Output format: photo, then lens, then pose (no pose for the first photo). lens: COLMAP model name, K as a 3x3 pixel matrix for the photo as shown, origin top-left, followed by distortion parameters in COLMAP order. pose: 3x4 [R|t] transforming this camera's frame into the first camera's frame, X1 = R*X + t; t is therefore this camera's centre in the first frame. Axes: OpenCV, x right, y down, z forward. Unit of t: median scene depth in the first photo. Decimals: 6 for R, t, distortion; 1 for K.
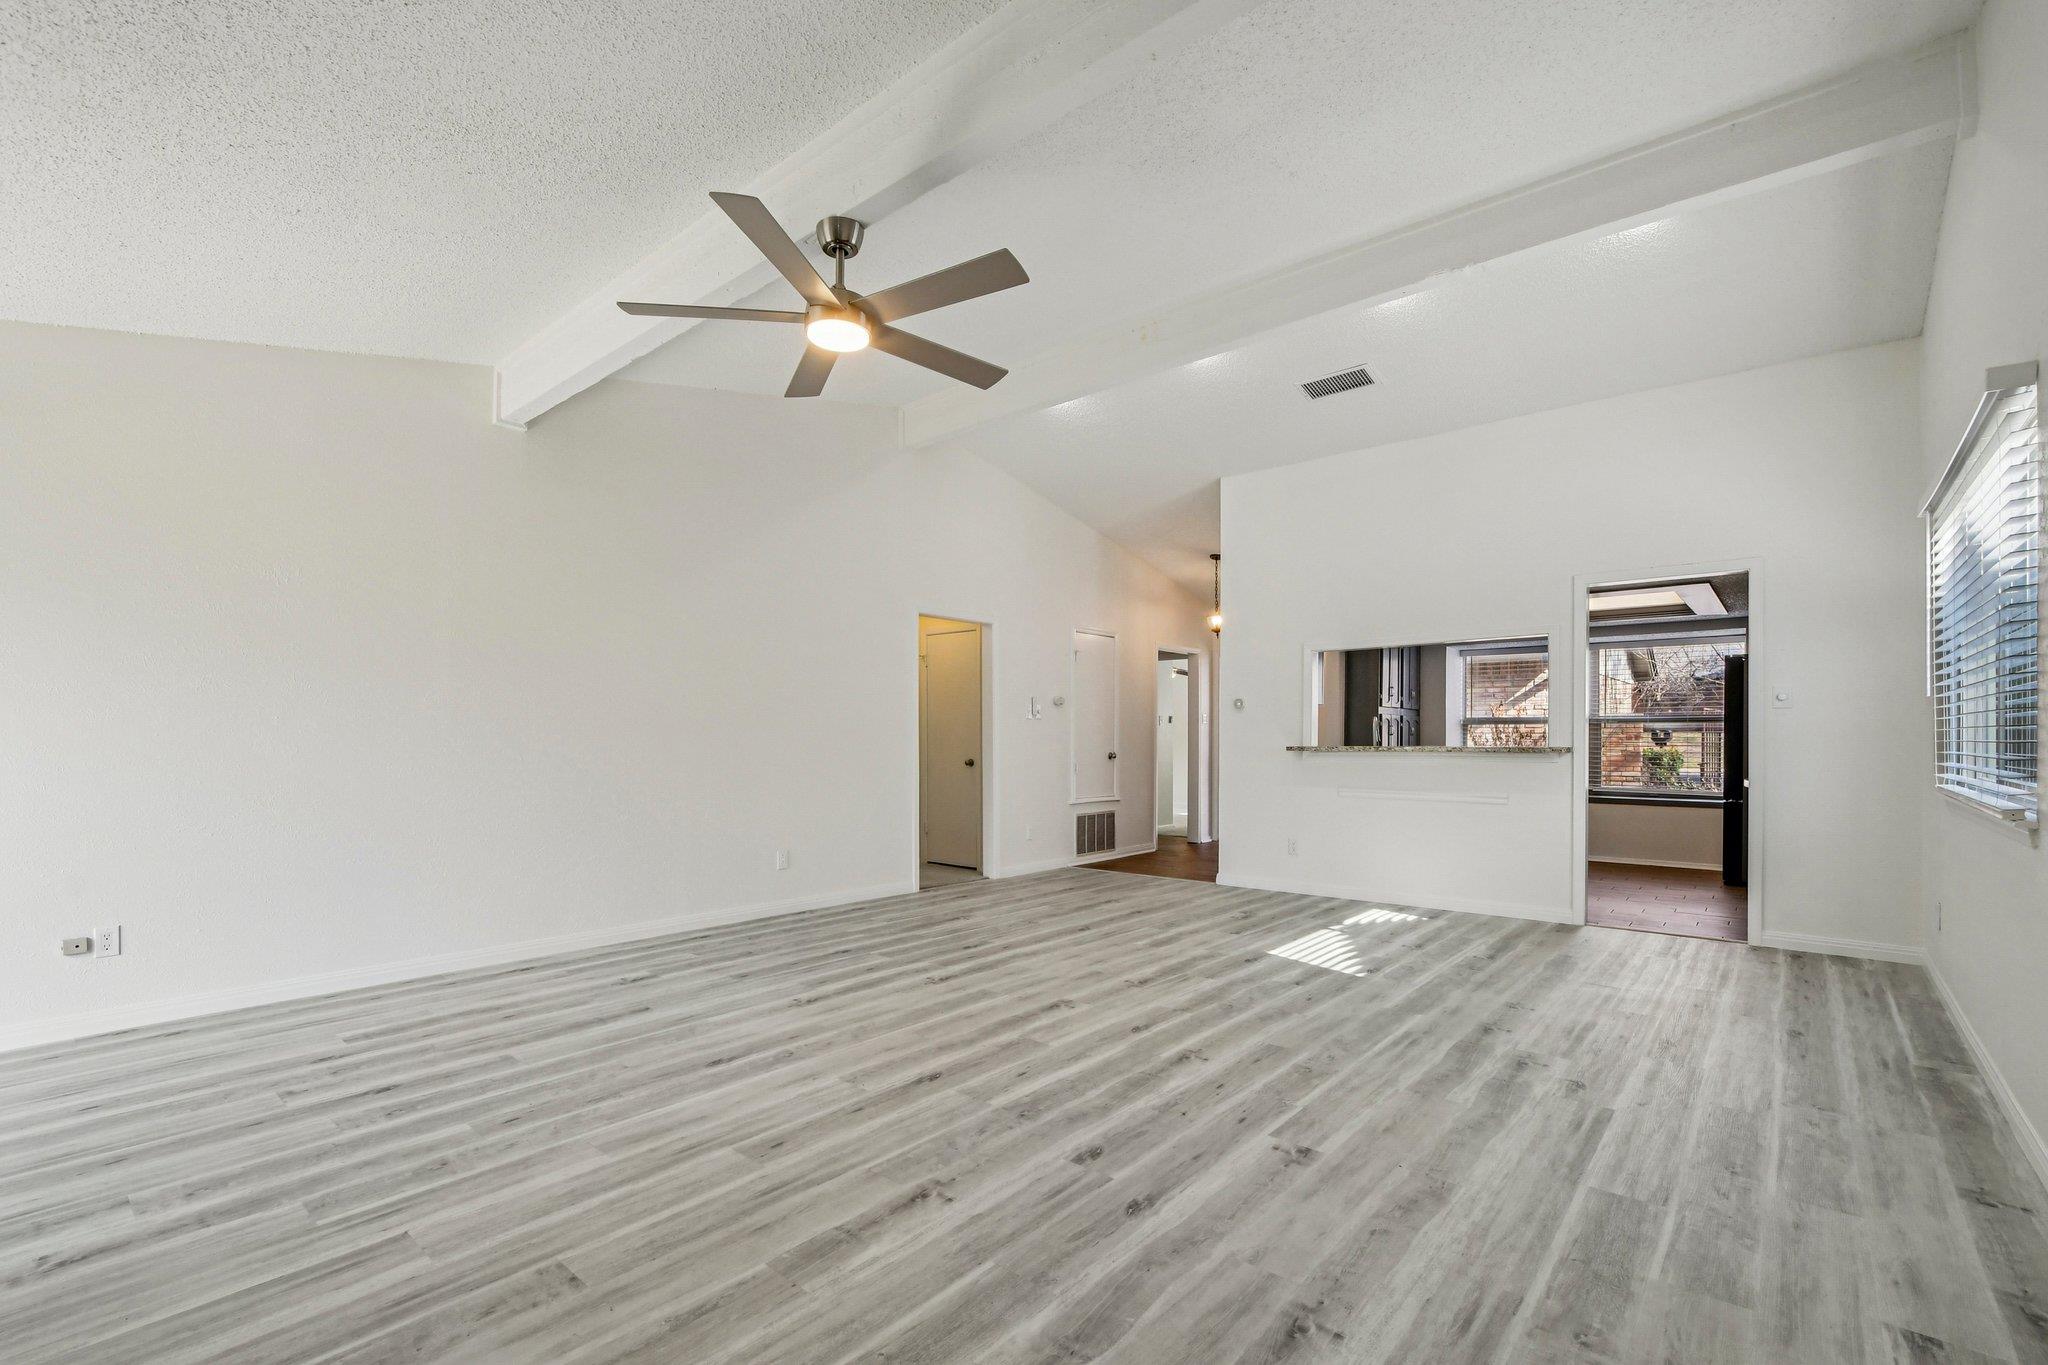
lens RADIAL K [[904.8, 0, 999.0], [0, 904.8, 743.6], [0, 0, 1]] dist [0.004473, -0.004698]
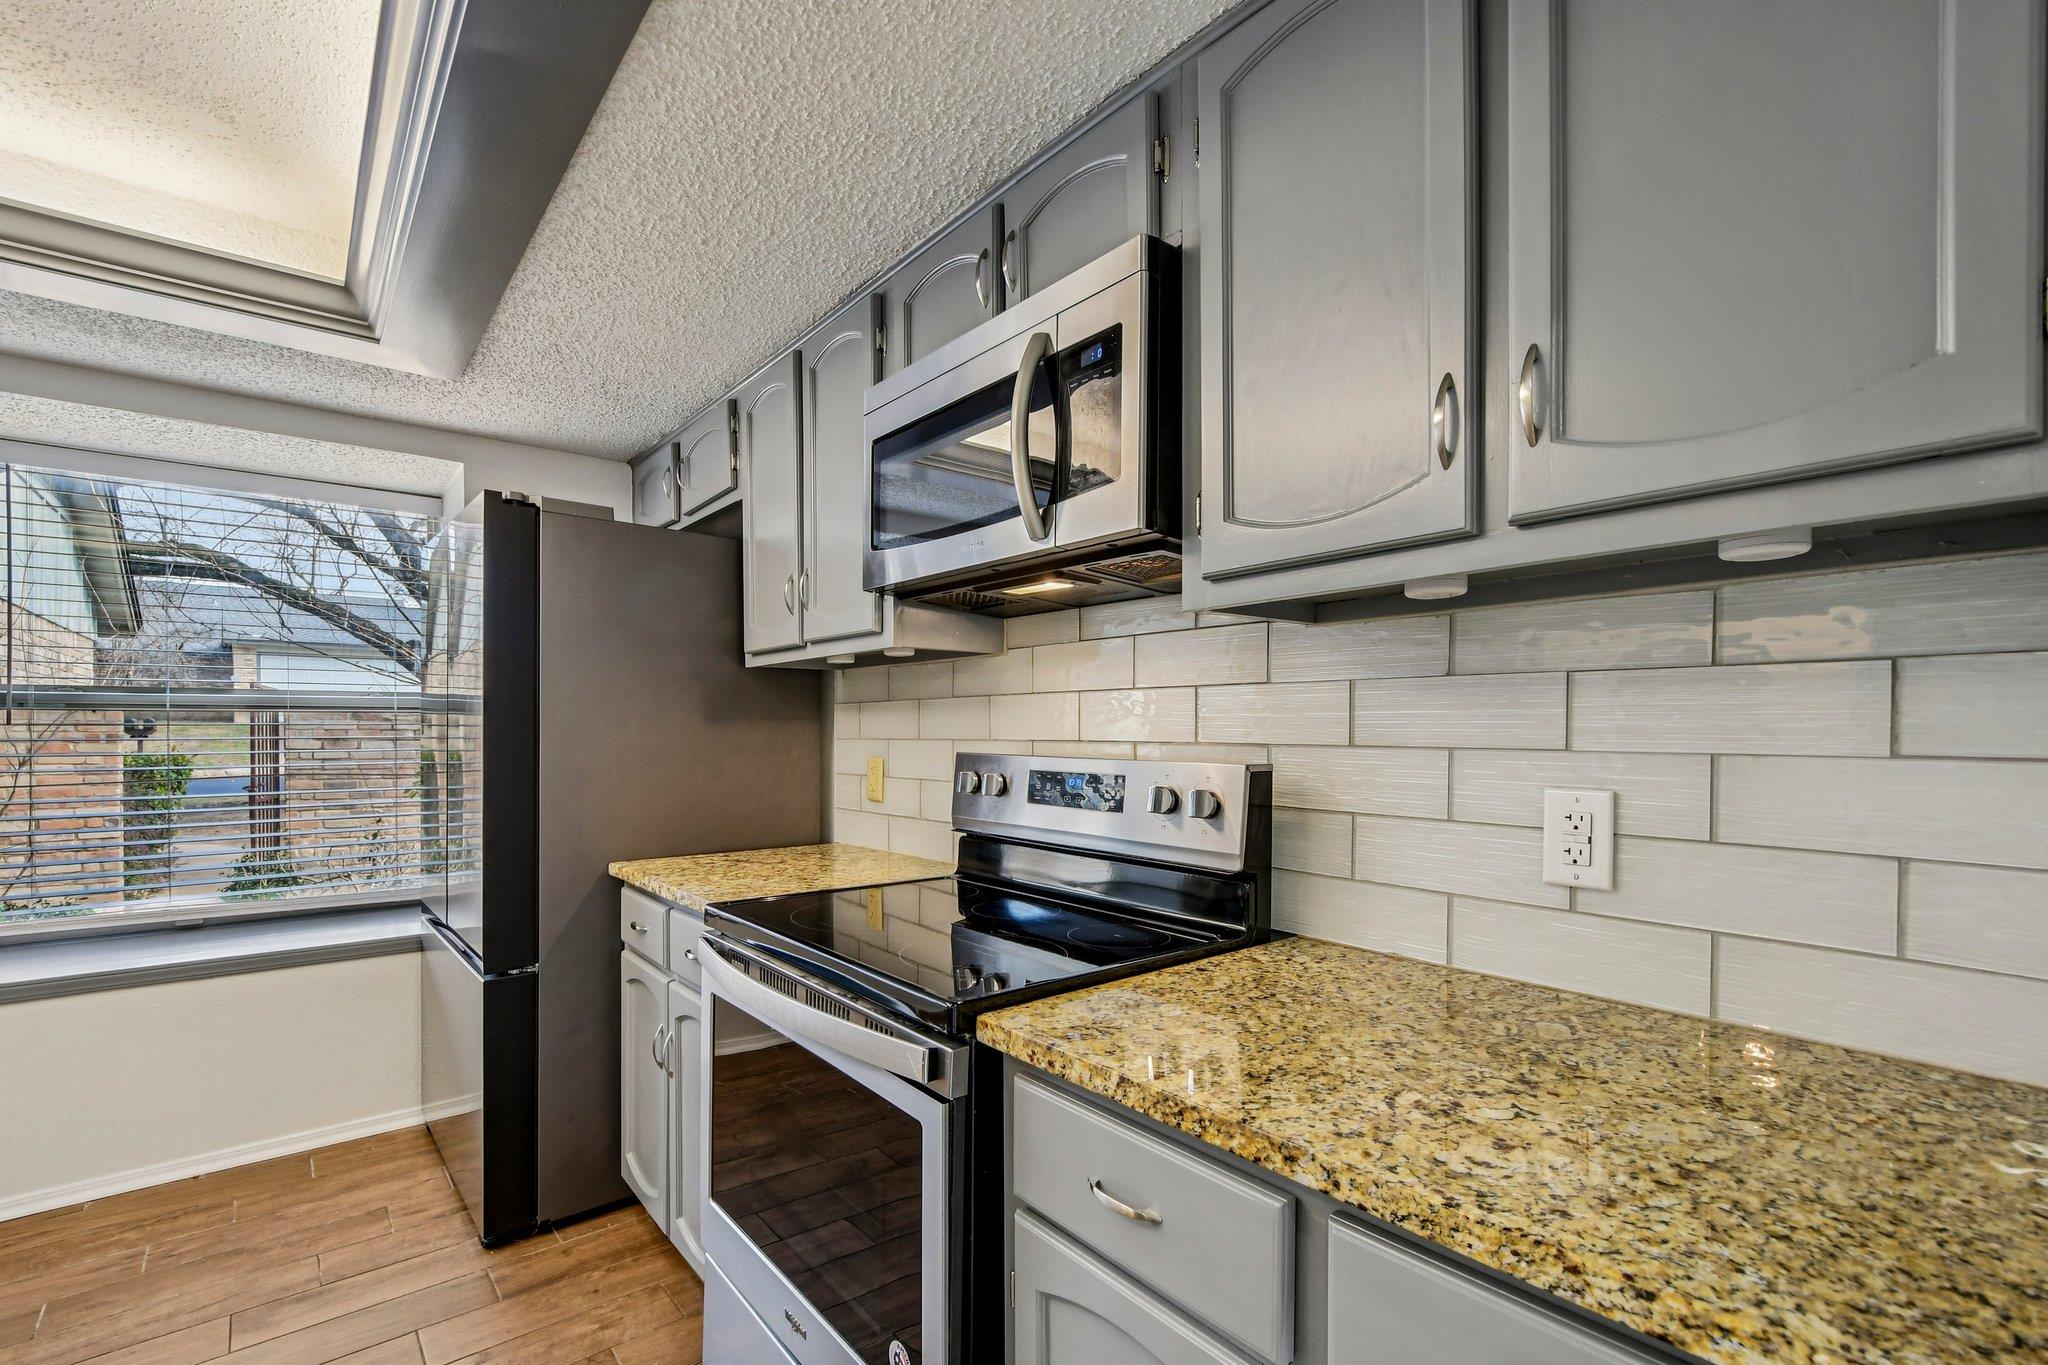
lens RADIAL K [[904.8, 0, 1015.3], [0, 904.8, 739.1], [0, 0, 1]] dist [0.004473, -0.004698]
pose [[0.165676, -0.018672, 0.986004, 1.129859], [0.005438, 0.999823, 0.018020, -0.041989], [-0.986165, 0.002377, 0.165748, 1.640926]]
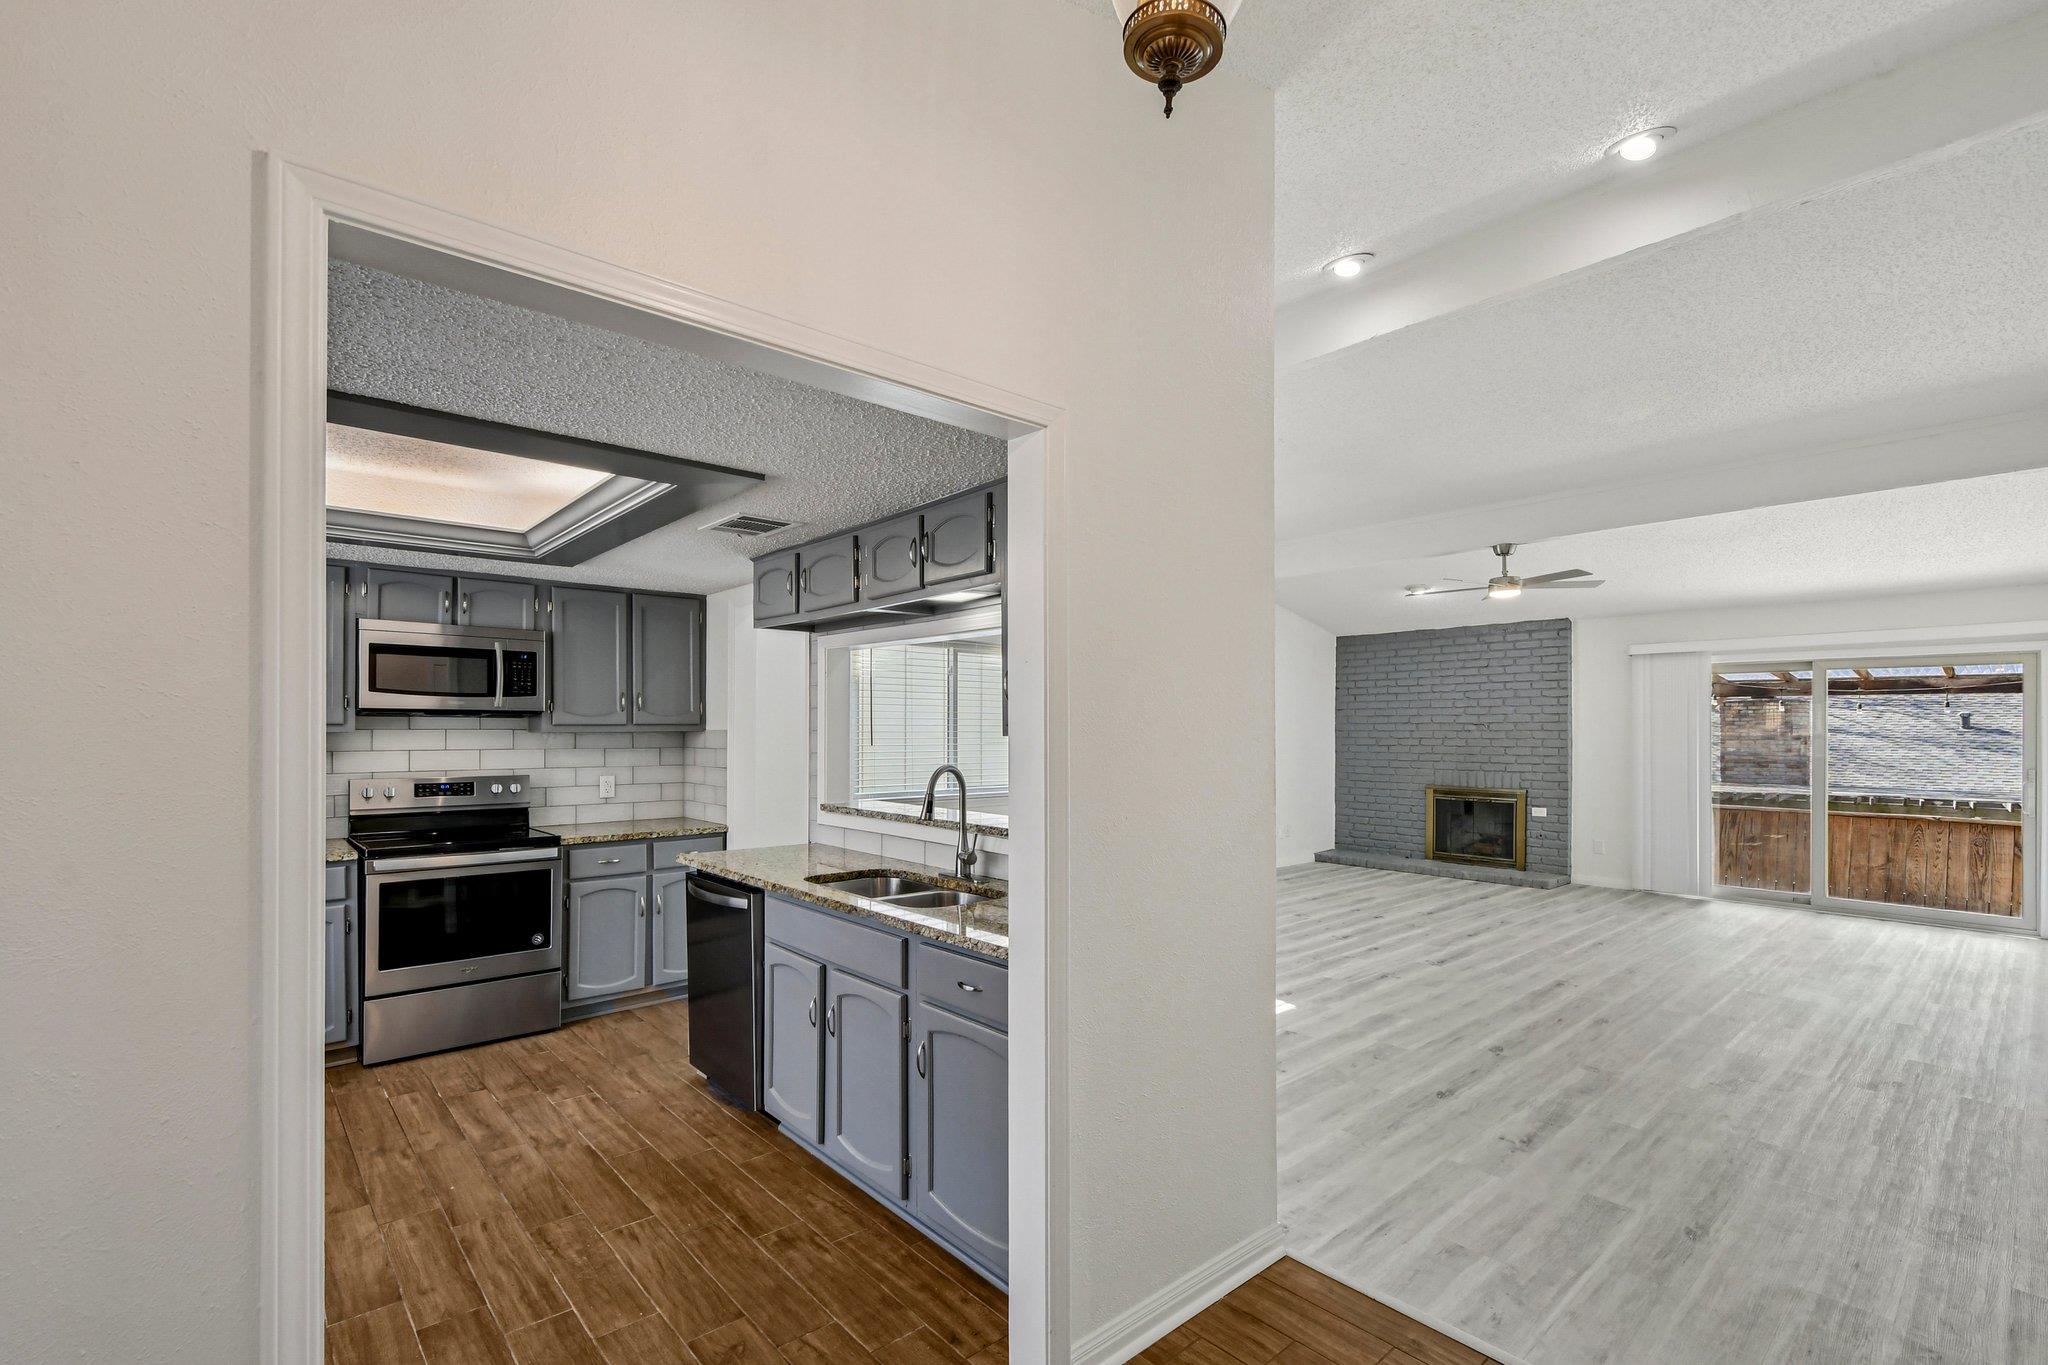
lens RADIAL K [[904.8, 0, 1004.9], [0, 904.8, 728.5], [0, 0, 1]] dist [0.004473, -0.004698]
pose [[-0.990700, -0.002635, 0.136038, 0.638697], [-0.002270, 0.999993, 0.002842, -0.100457], [-0.136045, 0.002507, -0.990700, 2.900204]]
